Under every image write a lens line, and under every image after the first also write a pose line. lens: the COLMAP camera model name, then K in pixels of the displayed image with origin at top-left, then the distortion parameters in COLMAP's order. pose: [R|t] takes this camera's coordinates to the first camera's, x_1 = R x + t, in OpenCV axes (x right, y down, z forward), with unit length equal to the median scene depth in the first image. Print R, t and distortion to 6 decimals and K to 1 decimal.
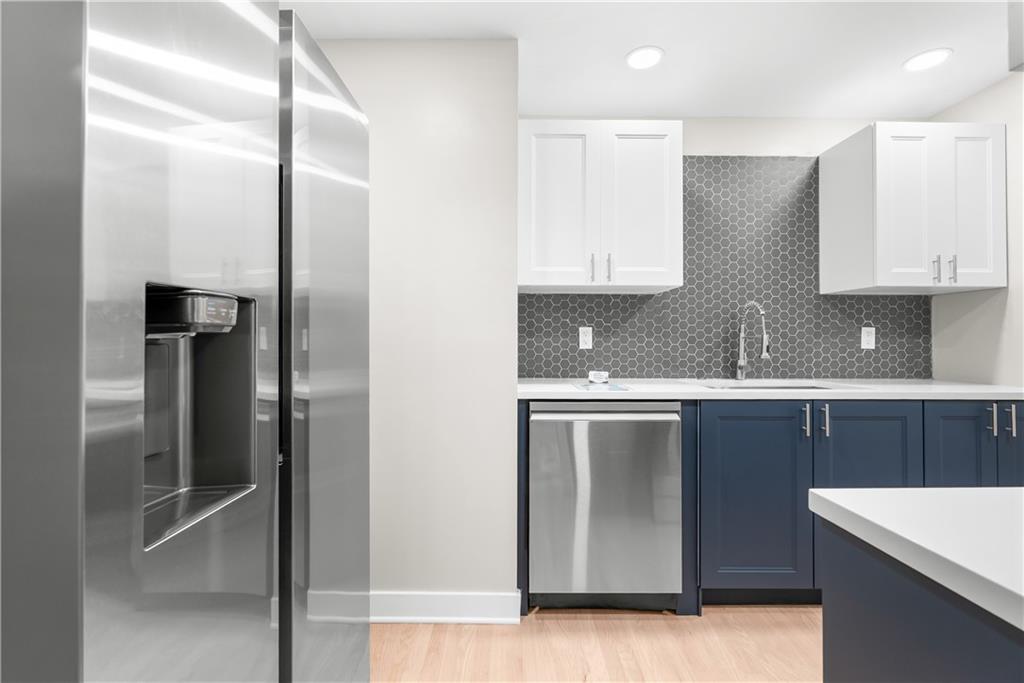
lens RADIAL K [[471.3, 0, 510.3], [0, 471.3, 332.5], [0, 0, 1]] dist [-0.002026, 0.000350]
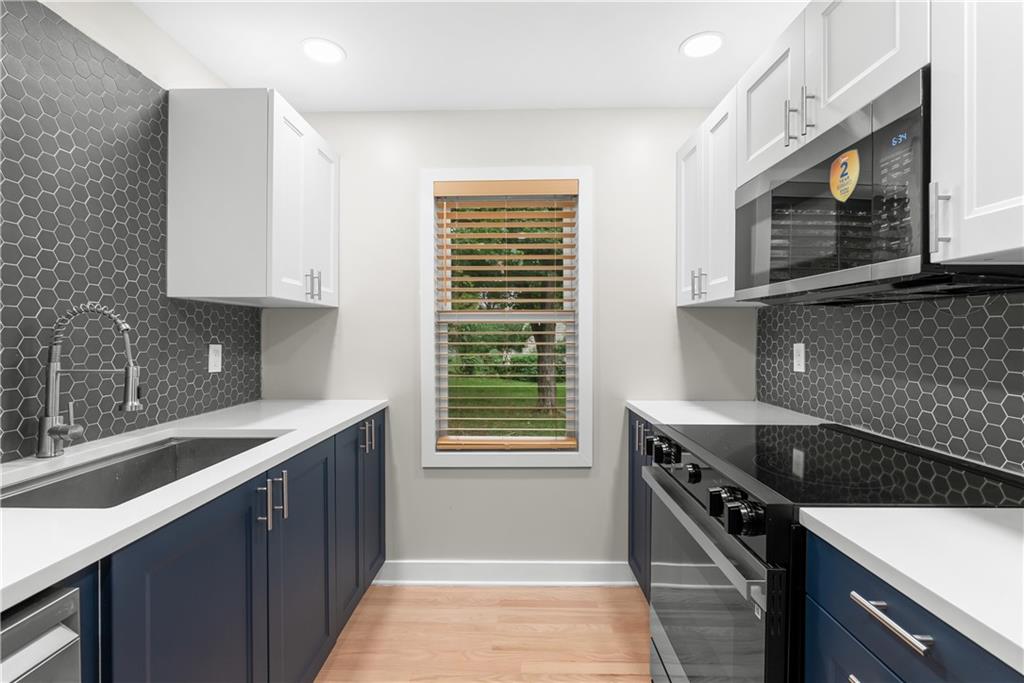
lens RADIAL K [[461.7, 0, 511.9], [0, 461.7, 336.1], [0, 0, 1]] dist [-0.002526, 0.000411]
pose [[0.024630, -0.004882, 0.999685, 0.010980], [-0.017982, 0.999824, 0.005326, -0.038004], [-0.999535, -0.018108, 0.024538, 0.493227]]
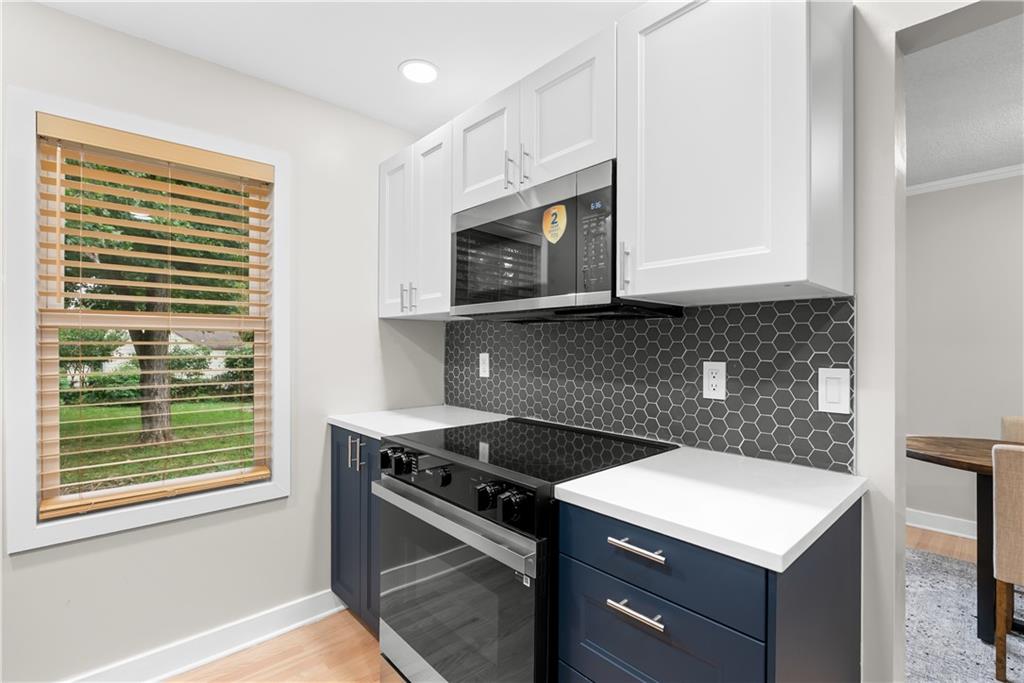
lens RADIAL K [[466.5, 0, 507.8], [0, 466.5, 345.6], [0, 0, 1]] dist [-0.003129, -0.000110]
pose [[-0.663331, -0.002896, 0.748321, 0.065505], [-0.016351, 0.999810, -0.010624, -0.036544], [-0.748148, -0.019283, -0.663252, 0.609632]]
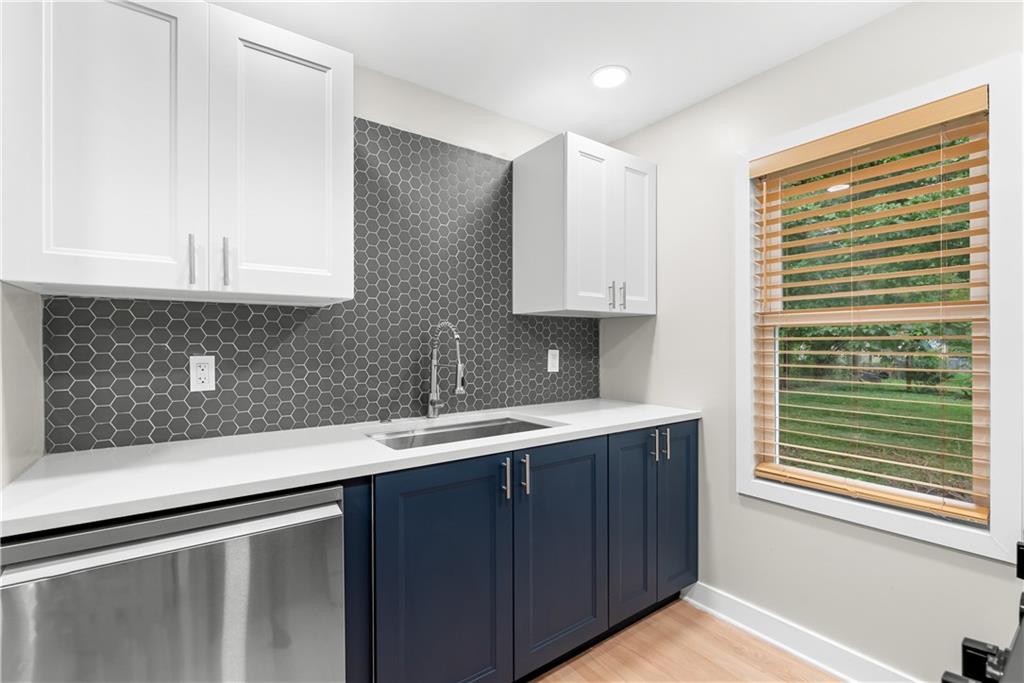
lens RADIAL K [[465.8, 0, 516.8], [0, 465.8, 346.5], [0, 0, 1]] dist [-0.004354, -0.000069]
pose [[0.811547, -0.009499, 0.584210, 0.138351], [-0.005712, 0.999691, 0.024188, -0.040718], [-0.584260, -0.022967, 0.811242, 0.265900]]
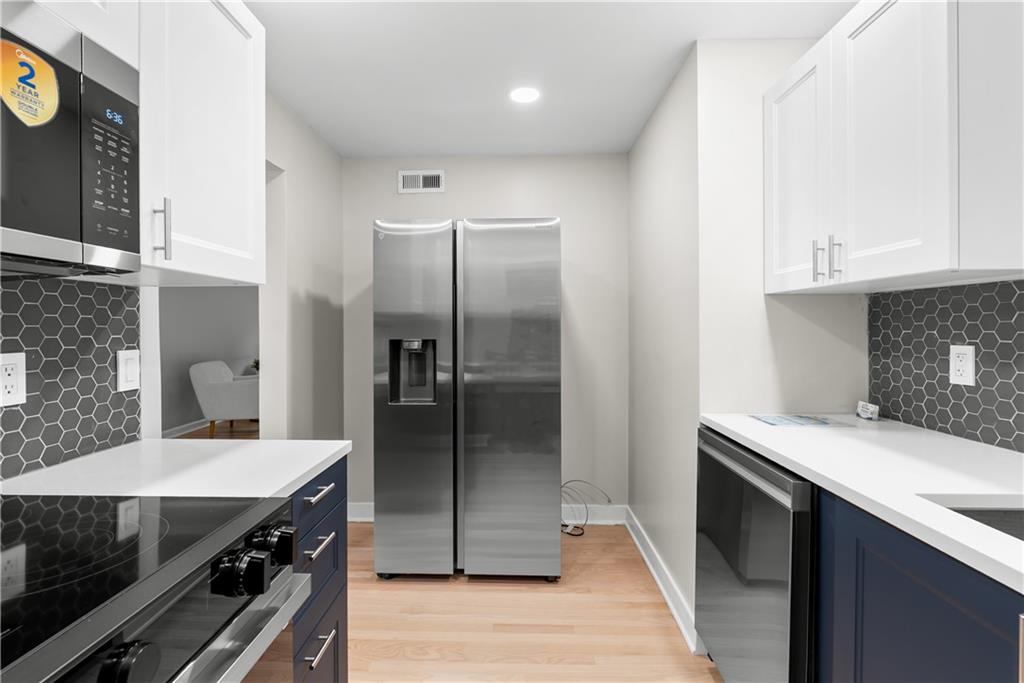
lens RADIAL K [[471.3, 0, 510.3], [0, 471.3, 332.5], [0, 0, 1]] dist [-0.002026, 0.000350]
pose [[-0.032584, 0.009929, -0.999420, 0.725265], [0.017909, 0.999796, 0.009349, -0.041030], [0.999309, -0.017594, -0.032755, 0.489856]]
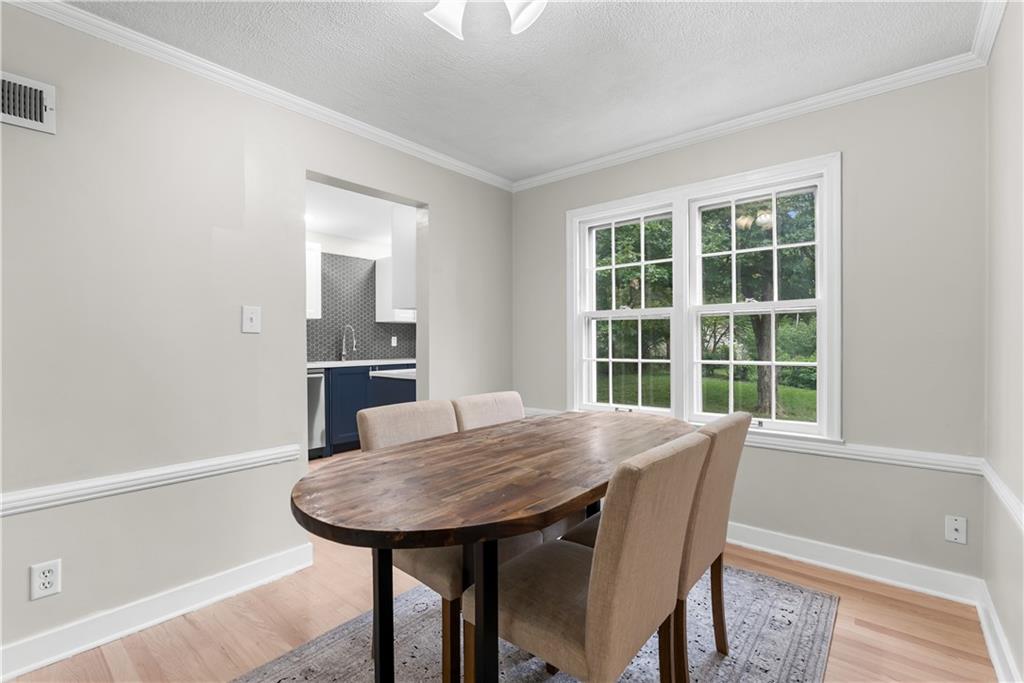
lens RADIAL K [[456.1, 0, 508.1], [0, 456.1, 341.7], [0, 0, 1]] dist [-0.005943, 0.000184]
pose [[0.656970, -0.006576, 0.753888, -0.569044], [-0.007589, 0.999854, 0.015335, -0.025285], [-0.753879, -0.015796, 0.656824, -0.906022]]
